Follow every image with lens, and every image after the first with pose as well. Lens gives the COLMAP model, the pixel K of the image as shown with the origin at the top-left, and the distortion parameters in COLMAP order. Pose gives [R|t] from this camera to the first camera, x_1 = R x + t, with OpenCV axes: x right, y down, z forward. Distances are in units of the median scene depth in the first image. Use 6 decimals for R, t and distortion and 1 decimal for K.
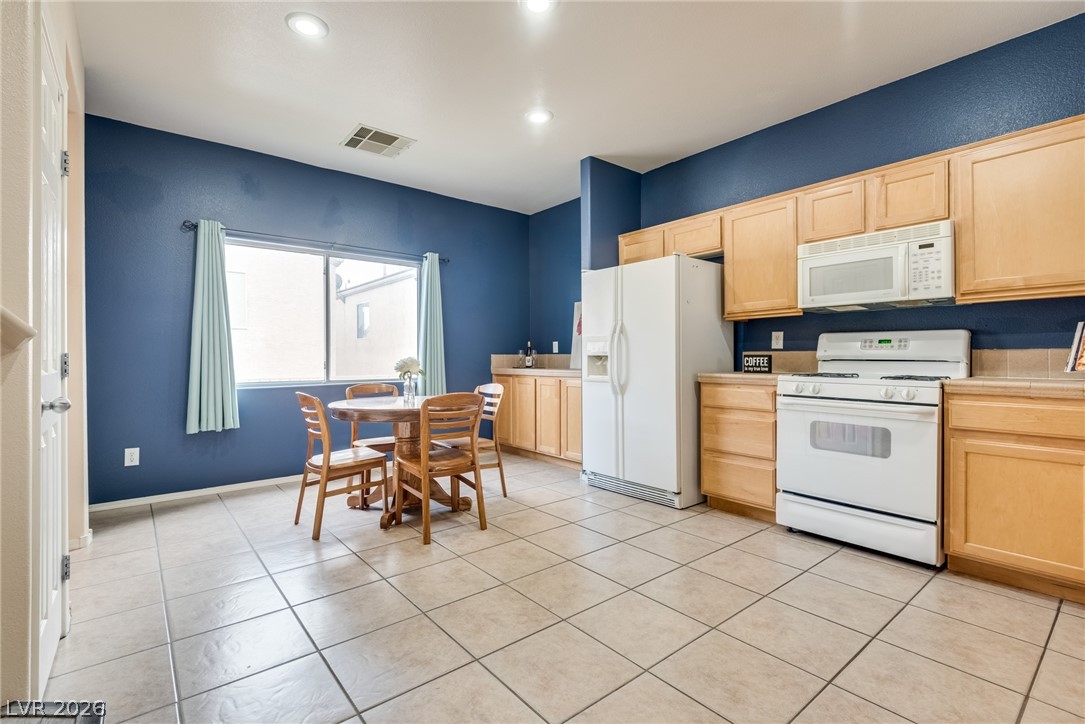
lens RADIAL K [[491.2, 0, 542.8], [0, 491.2, 353.8], [0, 0, 1]] dist [0.020577, -0.008578]
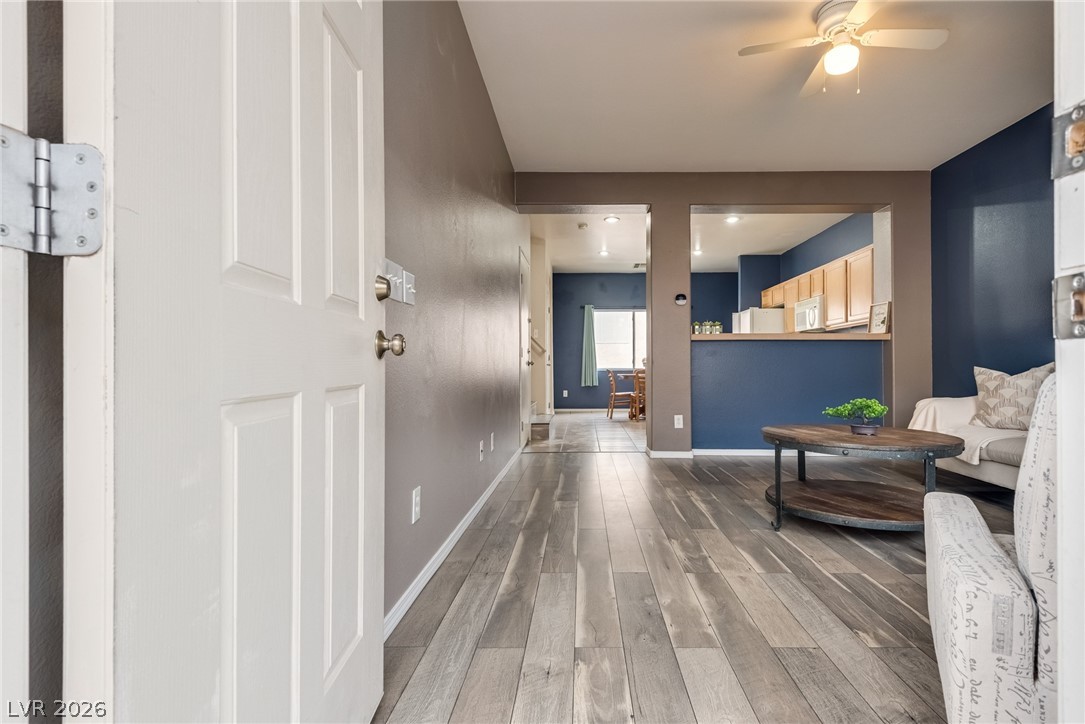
lens RADIAL K [[522.9, 0, 572.2], [0, 522.9, 364.8], [0, 0, 1]] dist [0.016219, -0.005412]
pose [[0.759307, 0.006536, -0.650700, 1.173624], [-0.000413, 0.999954, 0.009563, 0.021197], [0.650733, -0.006993, 0.759275, -1.269417]]
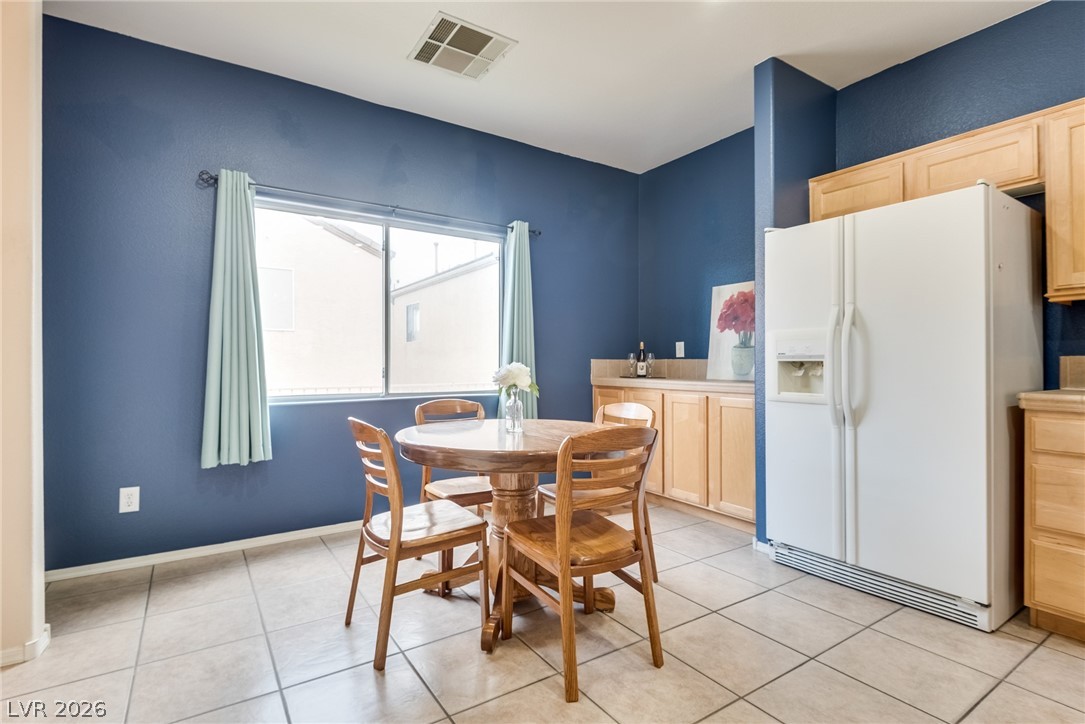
lens RADIAL K [[522.9, 0, 532.4], [0, 522.9, 357.3], [0, 0, 1]] dist [0.016219, -0.005412]
pose [[0.993214, 0.003053, -0.116259, -0.173438], [-0.003515, 0.999987, -0.003772, 0.002411], [0.116246, 0.004155, 0.993212, 0.333278]]
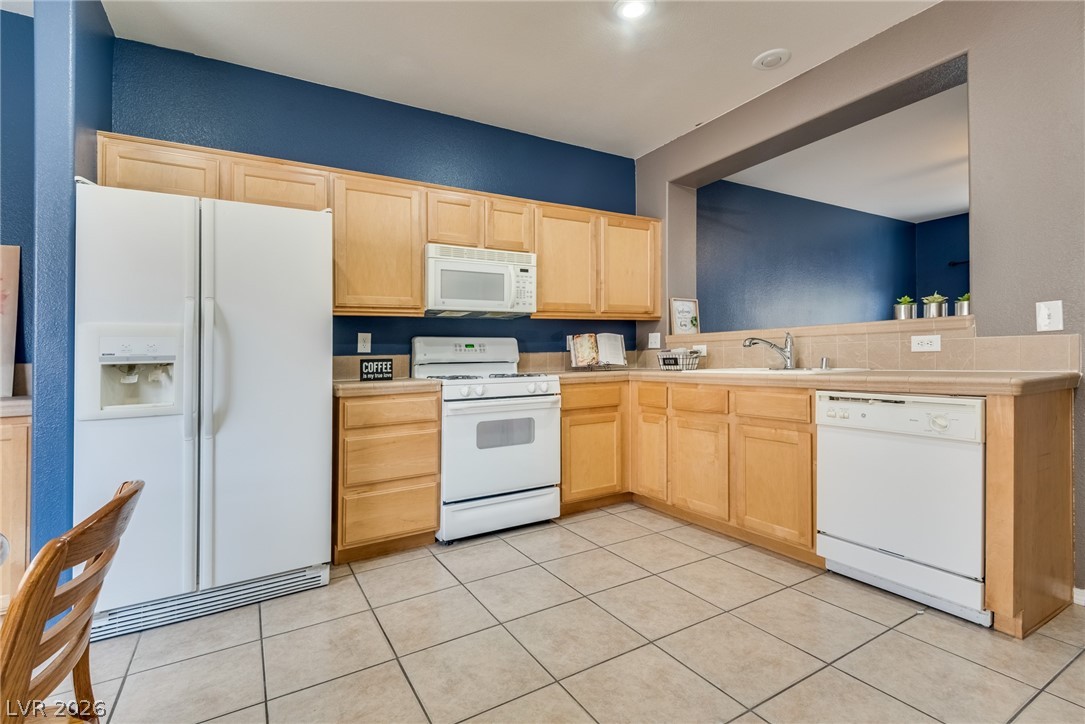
lens RADIAL K [[491.2, 0, 531.1], [0, 491.2, 354.8], [0, 0, 1]] dist [0.020577, -0.008578]
pose [[0.167655, 0.003307, 0.985840, -0.354631], [0.016207, 0.999850, -0.006111, 0.004217], [-0.985712, 0.017002, 0.167577, 0.598578]]
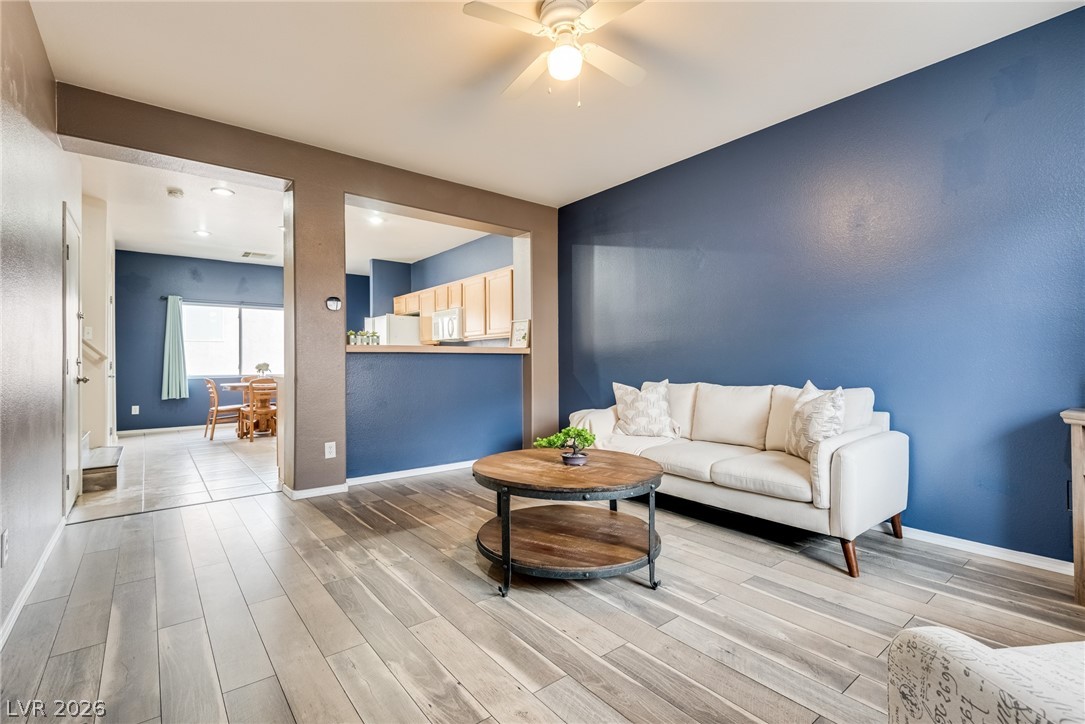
lens RADIAL K [[491.2, 0, 532.7], [0, 491.2, 357.4], [0, 0, 1]] dist [0.020577, -0.008578]
pose [[0.999481, 0.001339, -0.032183, 0.984724], [-0.001394, 0.999998, -0.001677, -0.014593], [0.032181, 0.001721, 0.999481, -1.119018]]
